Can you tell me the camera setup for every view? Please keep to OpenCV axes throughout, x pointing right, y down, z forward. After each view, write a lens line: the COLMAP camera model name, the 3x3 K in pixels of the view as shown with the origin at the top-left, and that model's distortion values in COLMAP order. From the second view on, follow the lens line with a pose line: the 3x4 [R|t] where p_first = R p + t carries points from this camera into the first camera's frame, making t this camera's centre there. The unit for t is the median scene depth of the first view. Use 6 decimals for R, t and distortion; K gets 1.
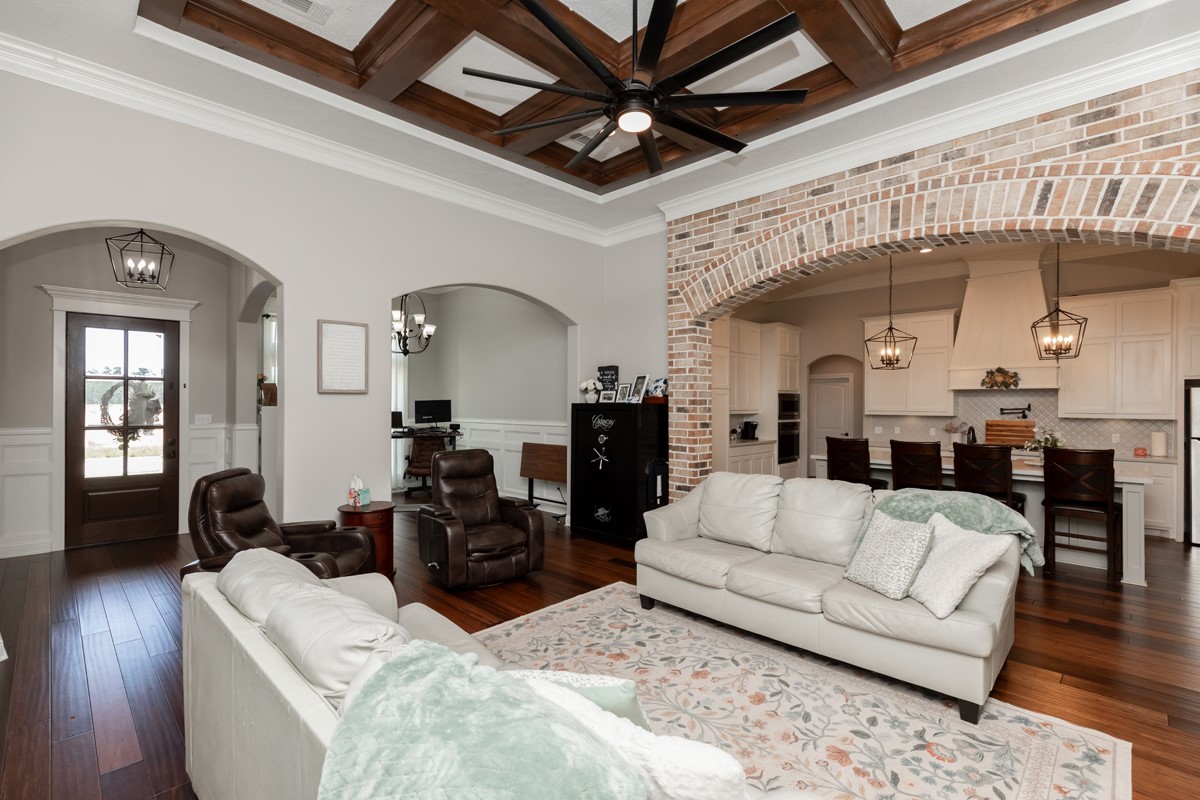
lens RADIAL K [[544.5, 0, 606.5], [0, 544.5, 403.7], [0, 0, 1]] dist [-0.000287, -0.000155]
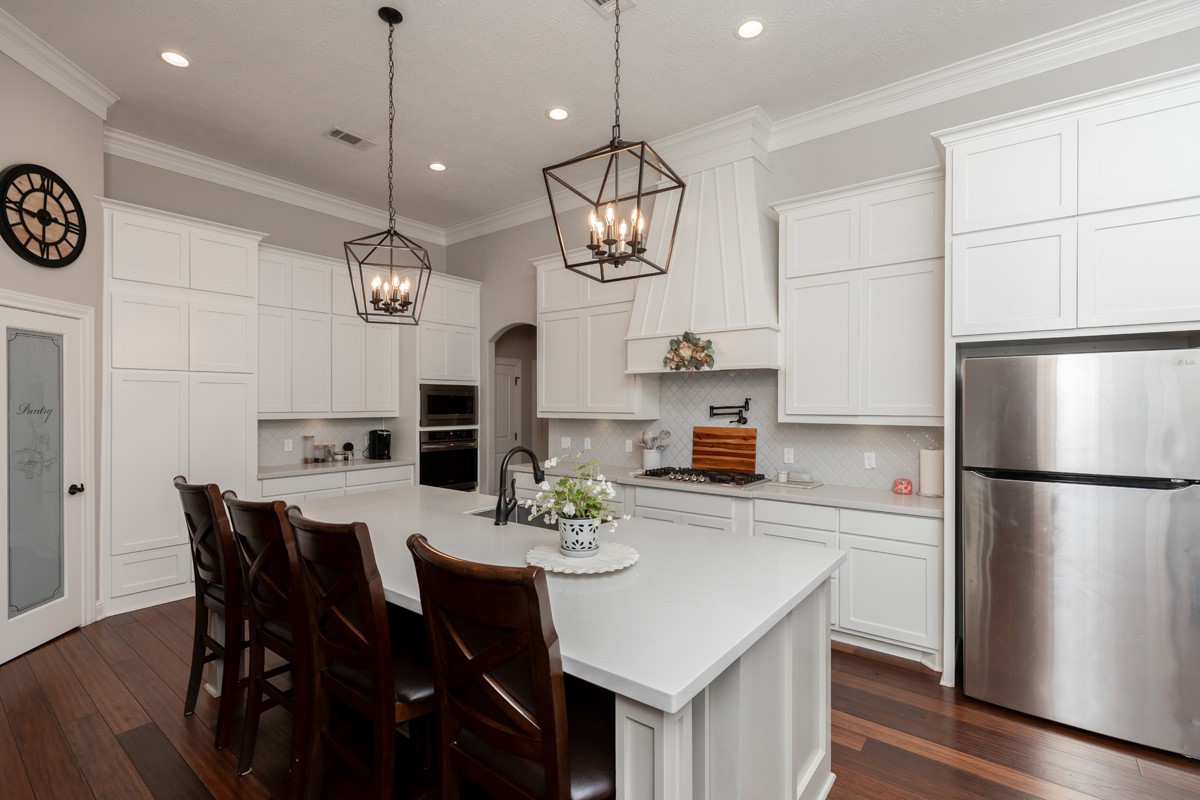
lens RADIAL K [[544.5, 0, 606.5], [0, 544.5, 403.7], [0, 0, 1]] dist [-0.000287, -0.000155]
pose [[0.992336, -0.004899, 0.123469, 0.558097], [0.004952, 0.999988, -0.000121, 0.005472], [-0.123467, 0.000731, 0.992348, 0.450697]]
